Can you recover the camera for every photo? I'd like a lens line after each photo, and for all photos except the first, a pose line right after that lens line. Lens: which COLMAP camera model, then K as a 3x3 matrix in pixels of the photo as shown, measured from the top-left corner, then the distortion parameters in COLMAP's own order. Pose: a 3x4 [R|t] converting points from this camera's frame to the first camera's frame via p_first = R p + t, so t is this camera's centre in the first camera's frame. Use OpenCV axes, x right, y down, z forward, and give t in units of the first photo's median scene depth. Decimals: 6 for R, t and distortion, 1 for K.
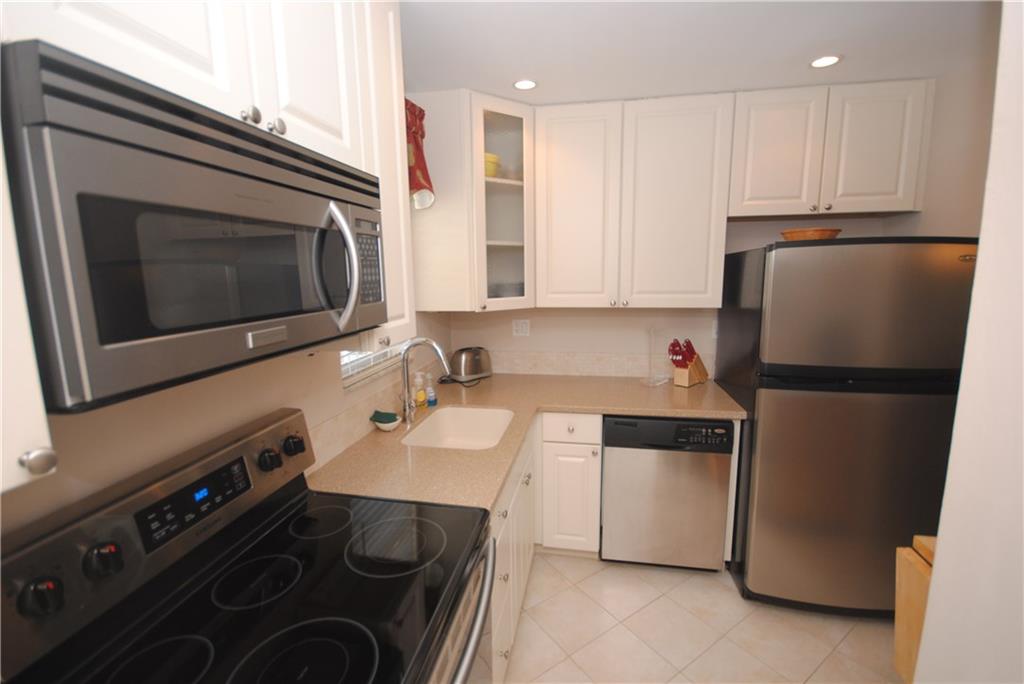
lens RADIAL K [[451.0, 0, 511.8], [0, 451.0, 341.9], [0, 0, 1]] dist [-0.000832, 0.000149]
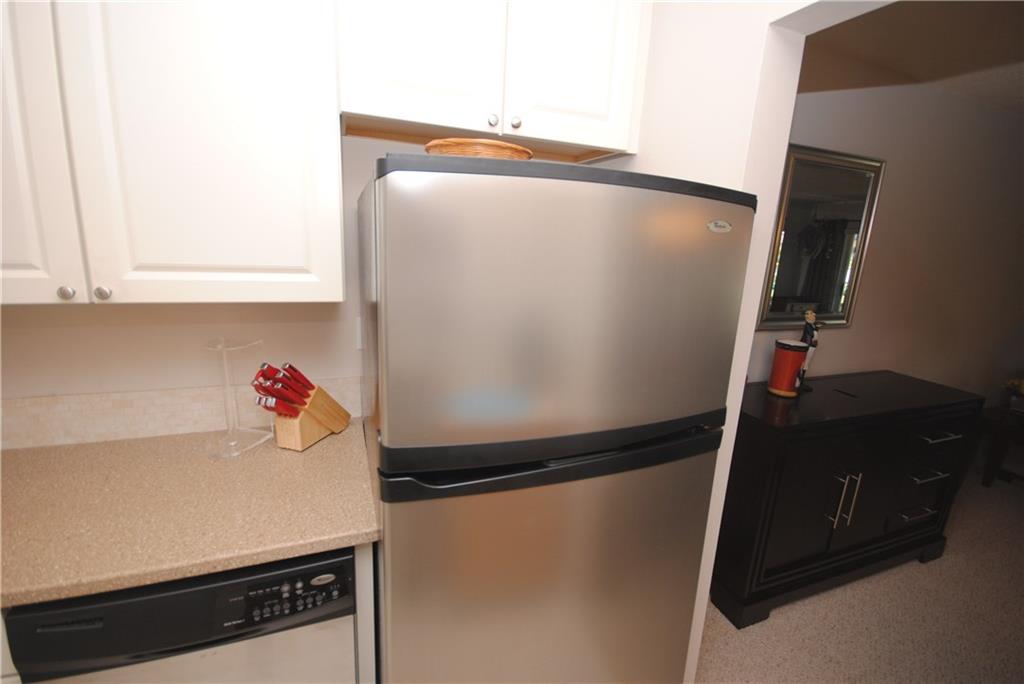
lens RADIAL K [[451.0, 0, 513.3], [0, 451.0, 341.0], [0, 0, 1]] dist [-0.000832, 0.000149]
pose [[0.853536, -0.062005, 0.517332, 0.343439], [0.019695, 0.996024, 0.086884, -0.069472], [-0.520662, -0.063969, 0.851363, 0.443231]]
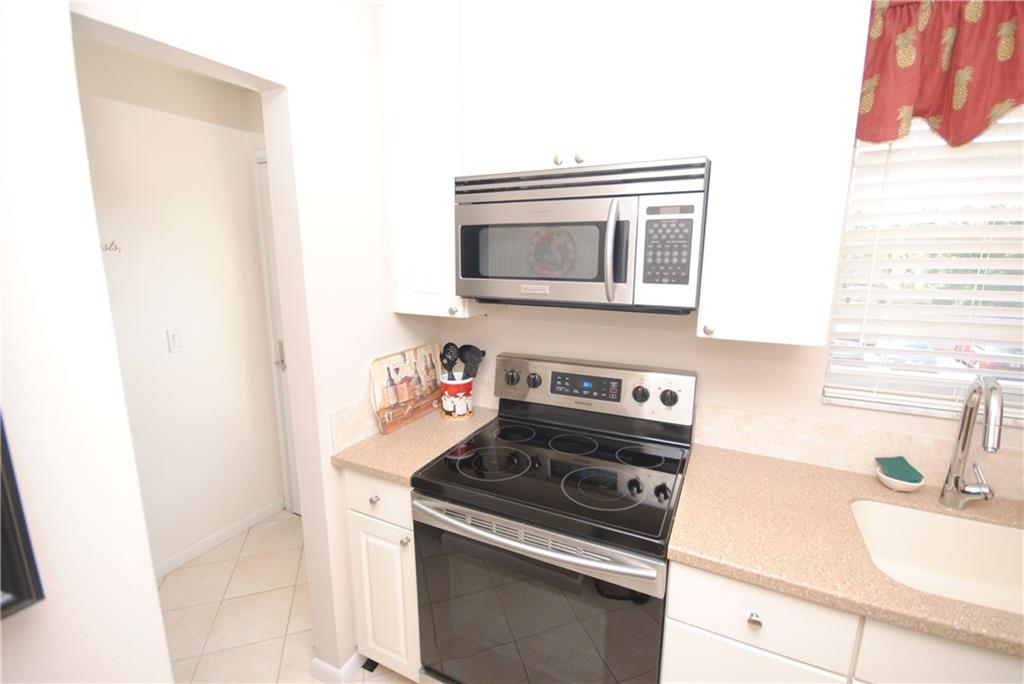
lens RADIAL K [[451.0, 0, 510.5], [0, 451.0, 339.4], [0, 0, 1]] dist [-0.000832, 0.000149]
pose [[-0.269686, 0.197776, -0.942419, 0.925836], [-0.152238, 0.957616, 0.244530, -0.189390], [0.950838, 0.209418, -0.228147, 1.047905]]
